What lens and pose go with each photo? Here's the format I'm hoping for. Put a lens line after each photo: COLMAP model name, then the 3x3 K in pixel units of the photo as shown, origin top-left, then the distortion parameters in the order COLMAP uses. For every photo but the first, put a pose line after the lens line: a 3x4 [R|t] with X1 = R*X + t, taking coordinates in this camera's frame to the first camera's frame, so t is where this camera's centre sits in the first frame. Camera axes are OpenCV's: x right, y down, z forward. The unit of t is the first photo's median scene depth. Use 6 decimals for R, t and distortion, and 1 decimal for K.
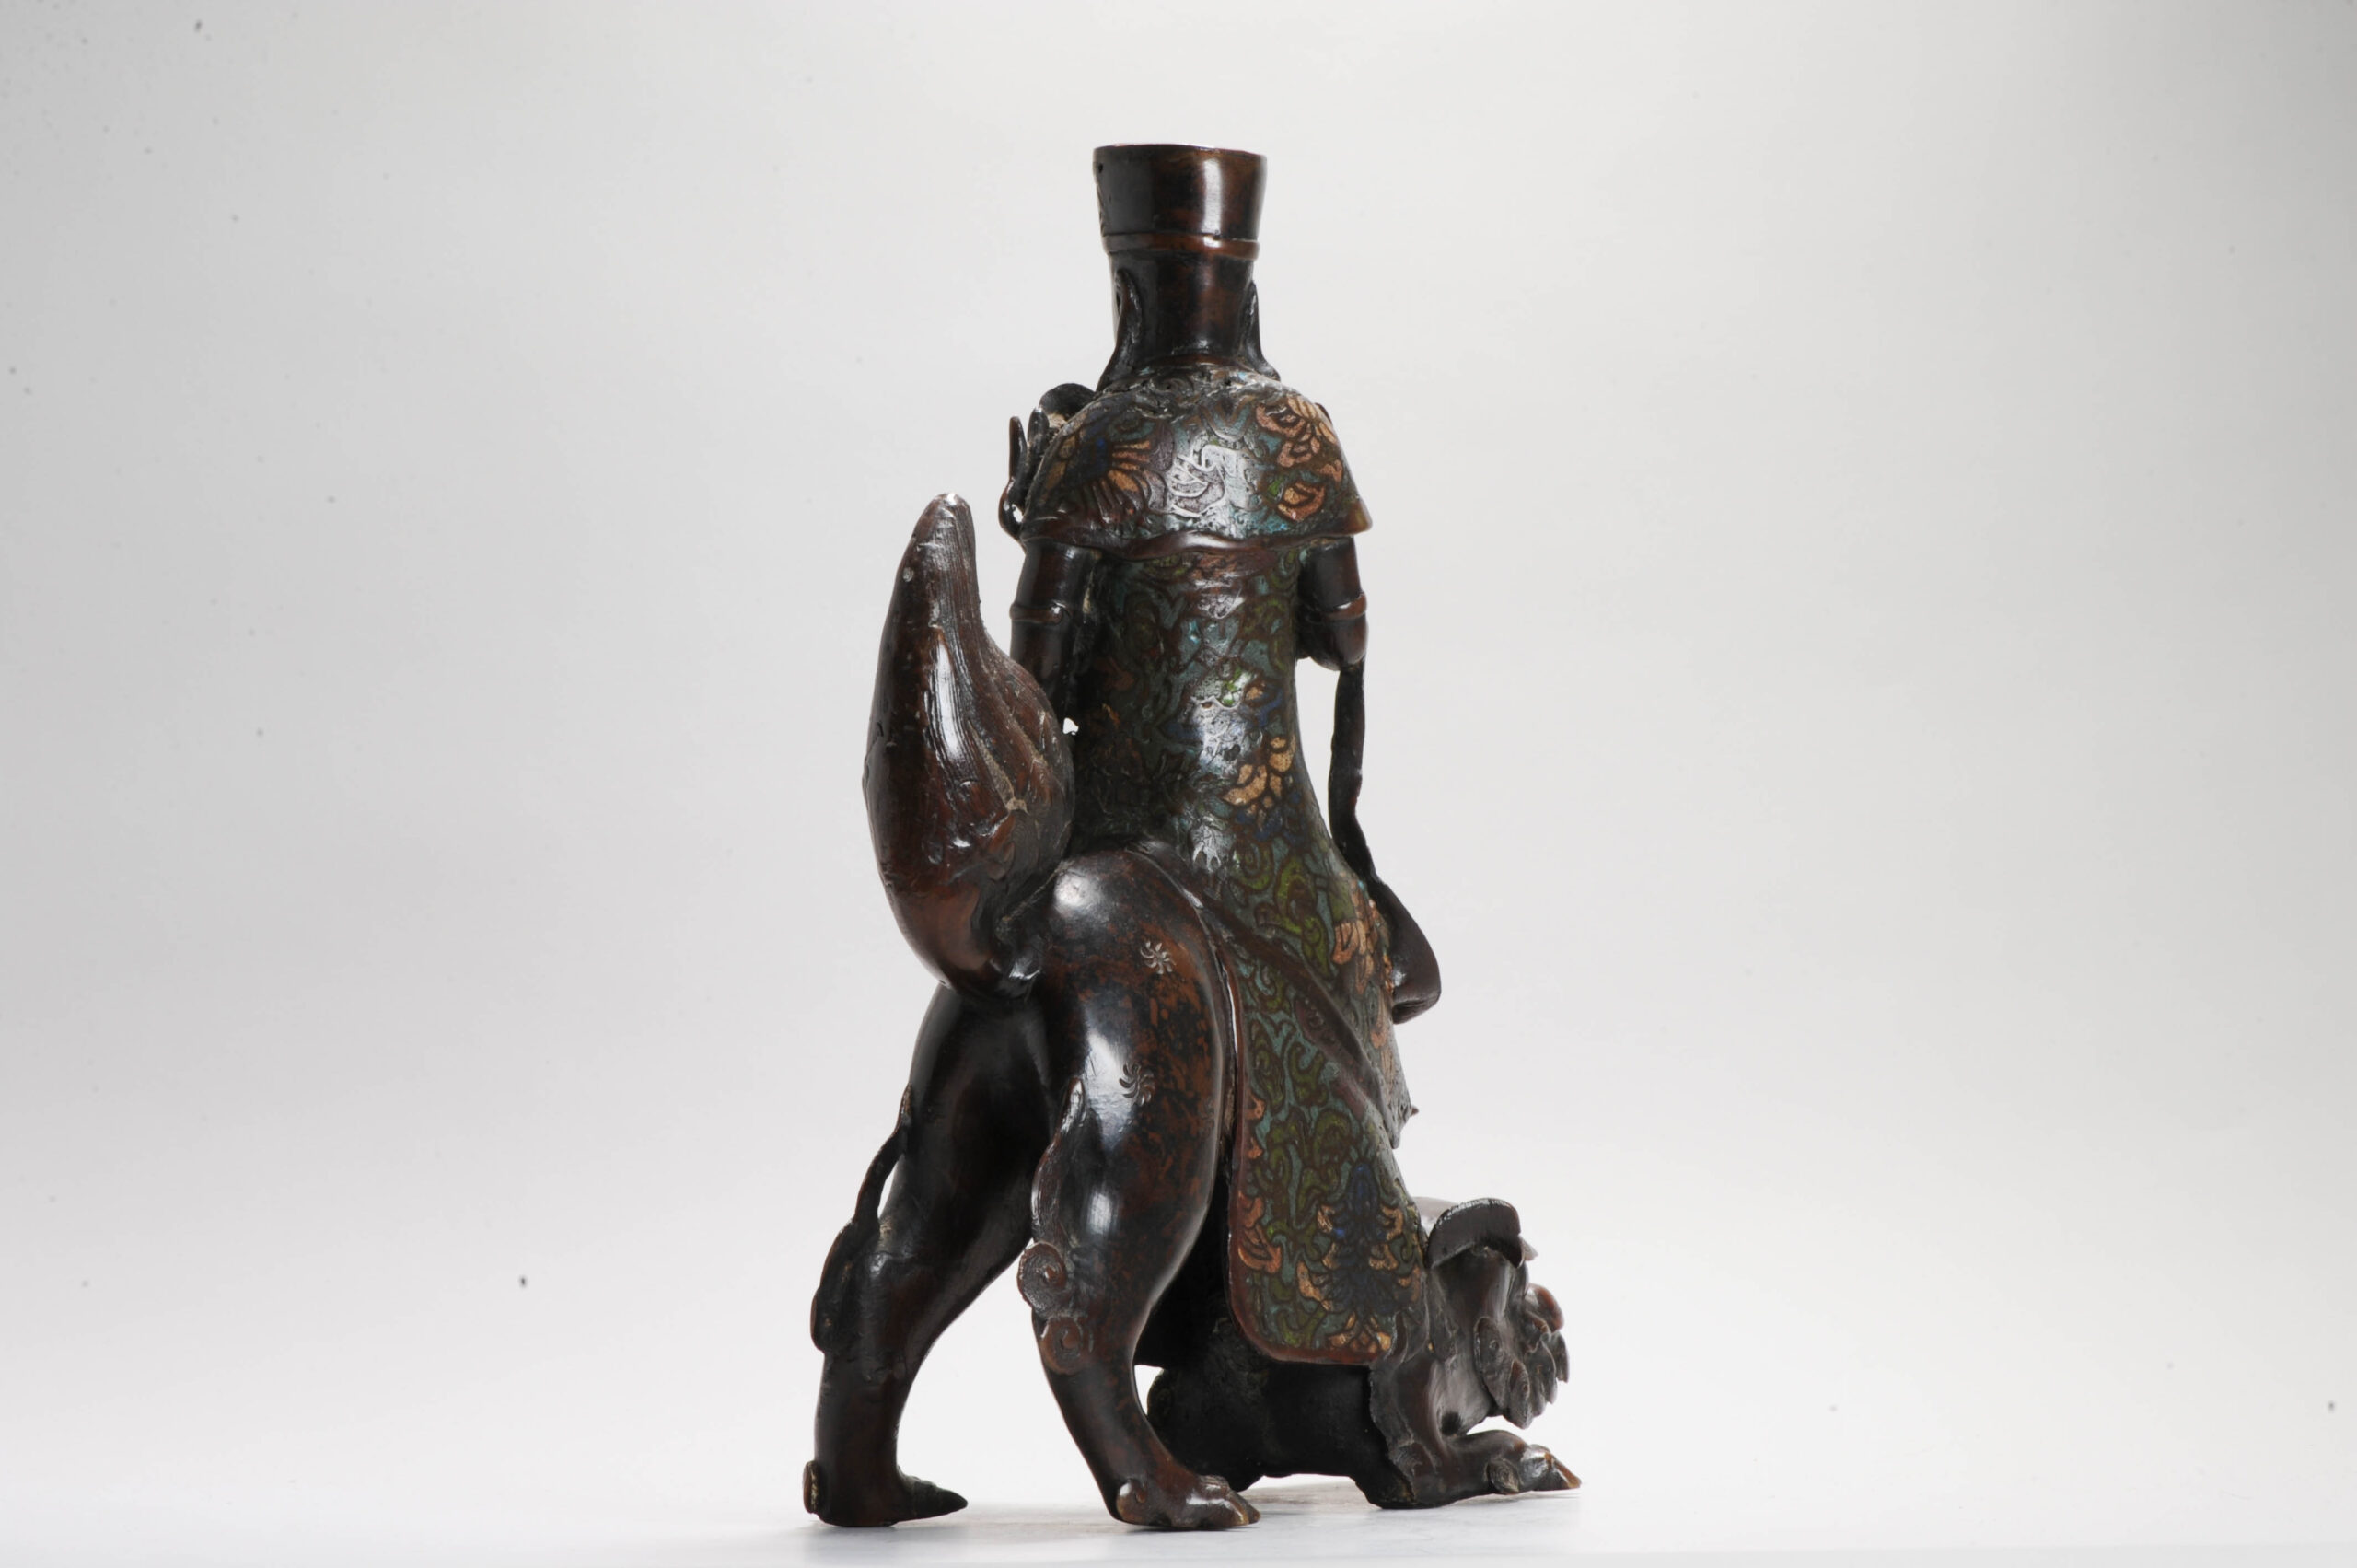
lens RADIAL K [[7046.5, 0, 1176.3], [0, 7046.5, 792.2], [0, 0, 1]] dist [-0.155416, 0.000000]
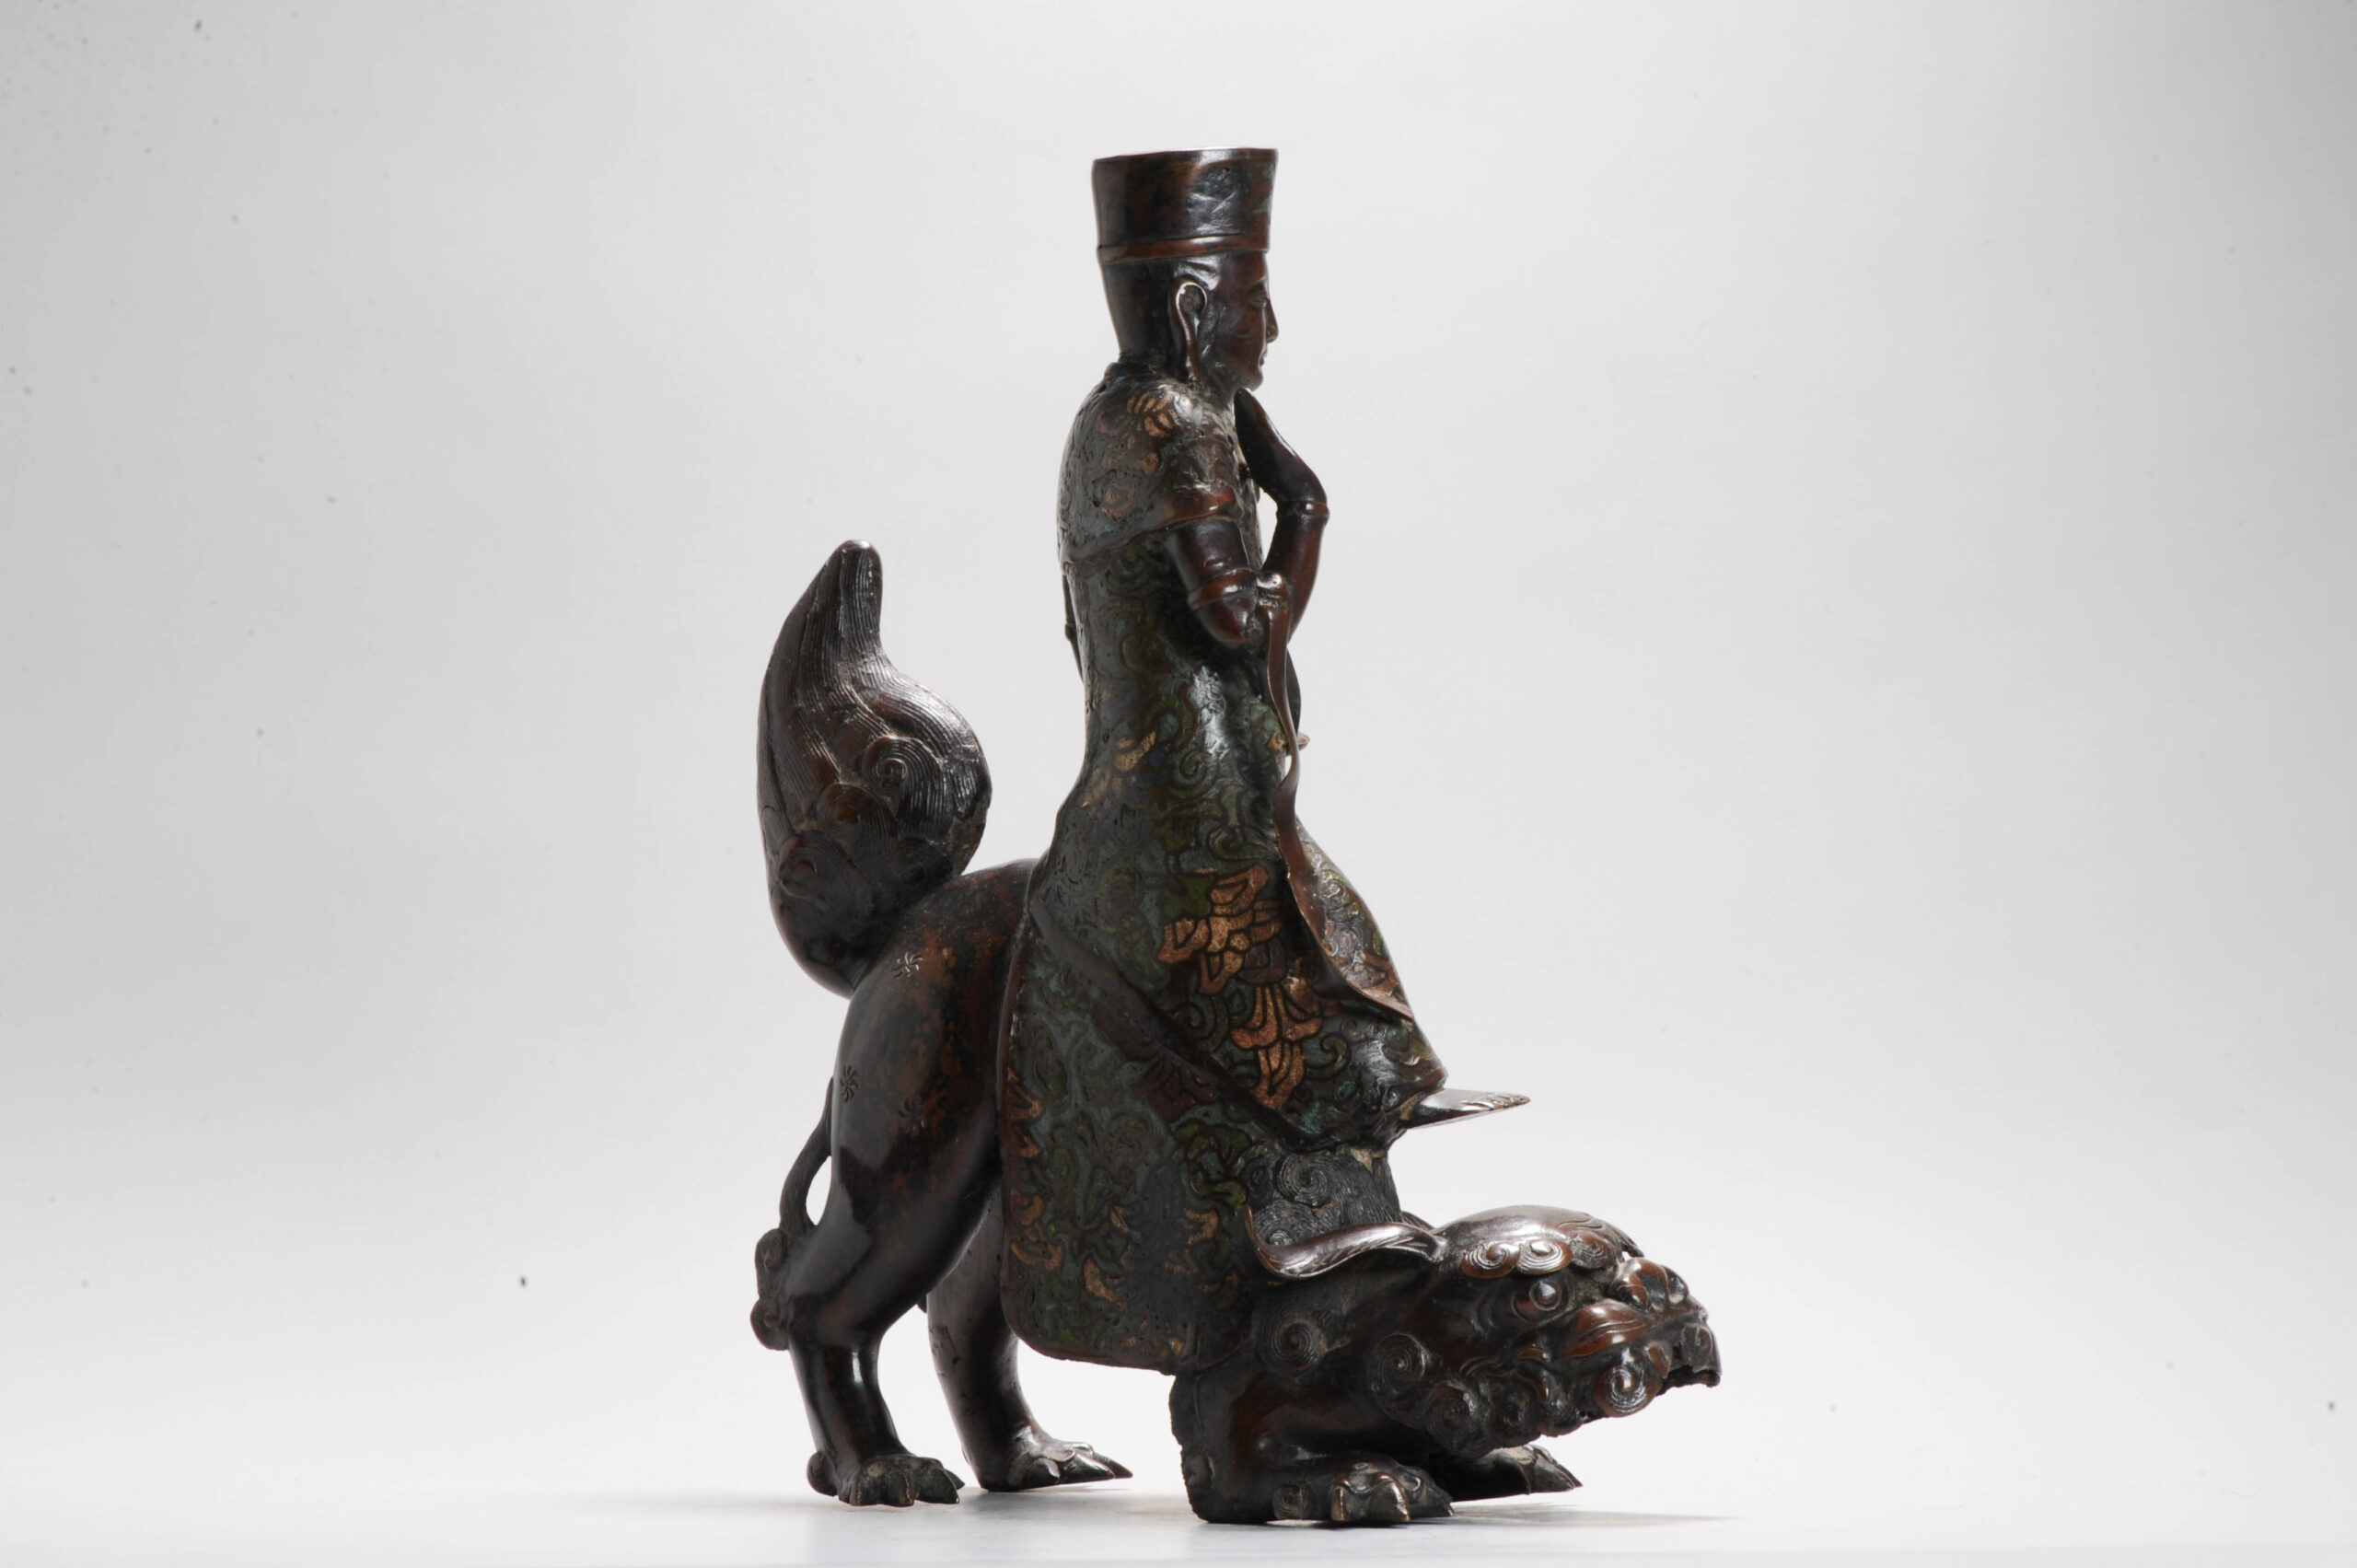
lens RADIAL K [[7046.5, 0, 1178.7], [0, 7046.5, 781.0], [0, 0, 1]] dist [-0.155416, 0.000000]
pose [[0.011460, -0.040074, -0.999131, 1.019343], [0.040743, 0.998386, -0.039577, 0.038415], [0.999104, -0.040254, 0.013074, 0.999696]]
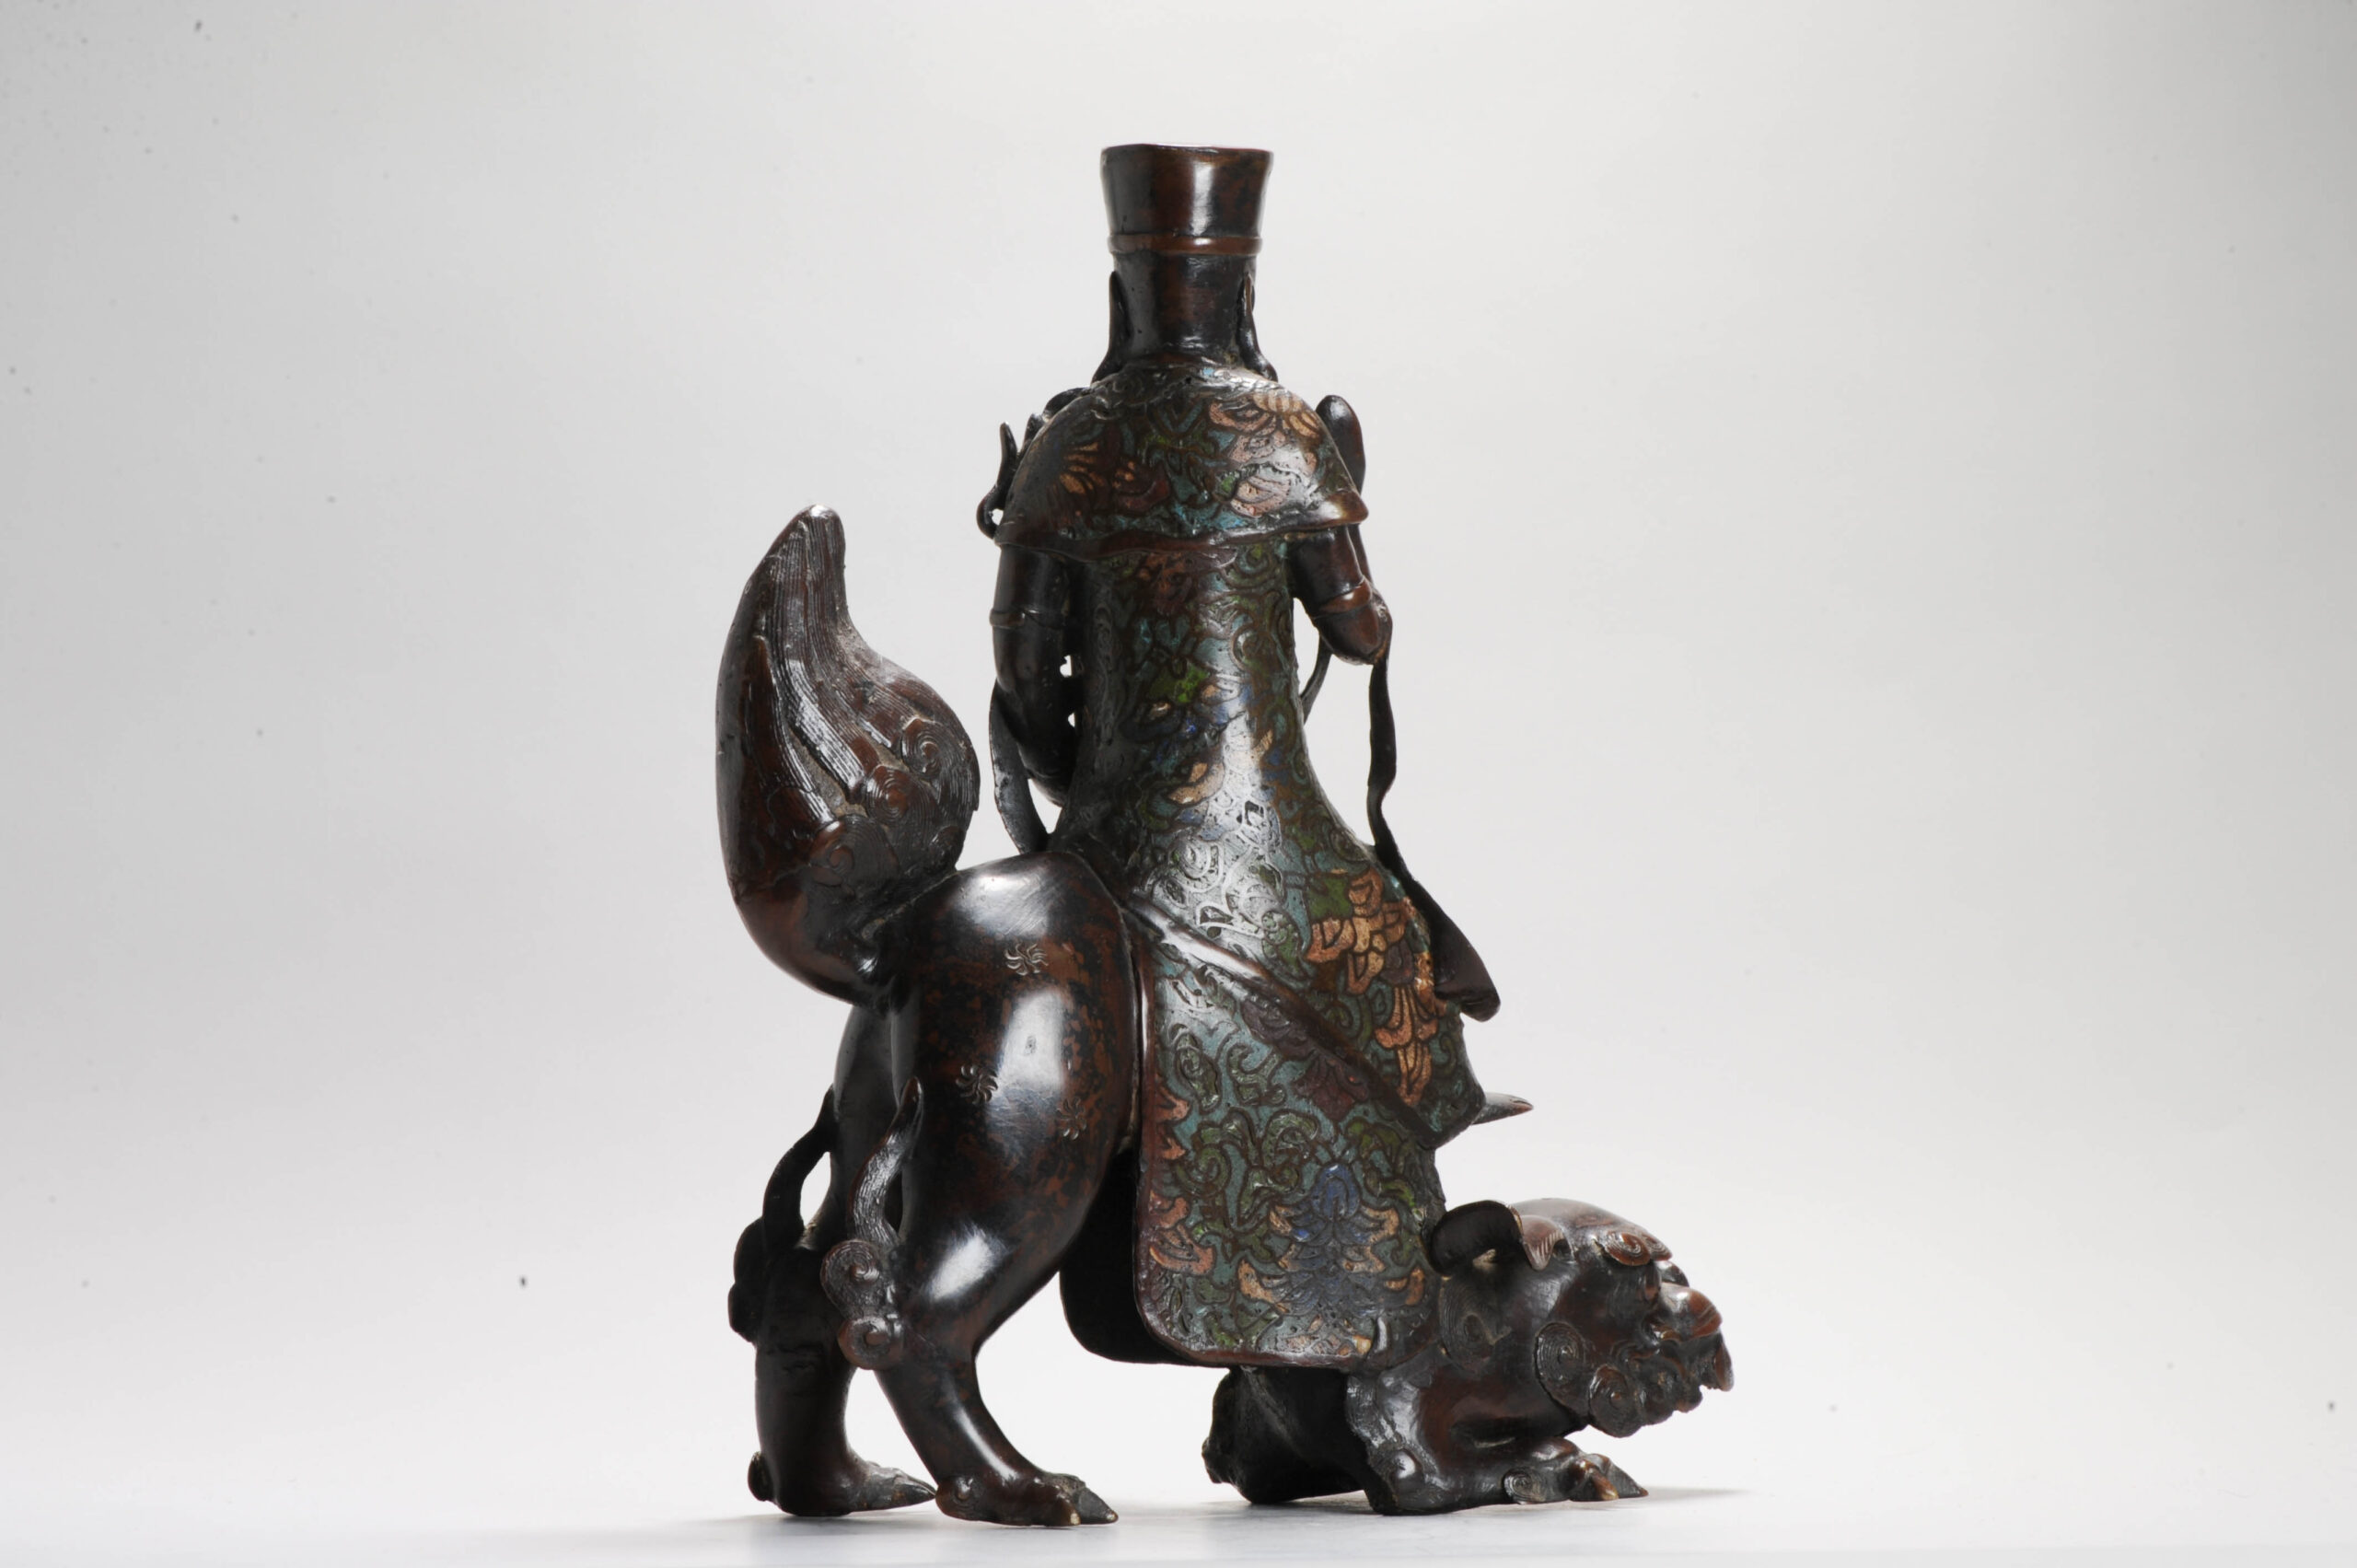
lens RADIAL K [[7046.5, 0, 1182.4], [0, 7046.5, 780.4], [0, 0, 1]] dist [-0.155416, 0.000000]
pose [[0.874161, -0.020444, -0.485206, 0.491341], [0.020460, 0.999777, -0.005263, 0.003703], [0.485205, -0.005326, 0.874384, 0.128576]]
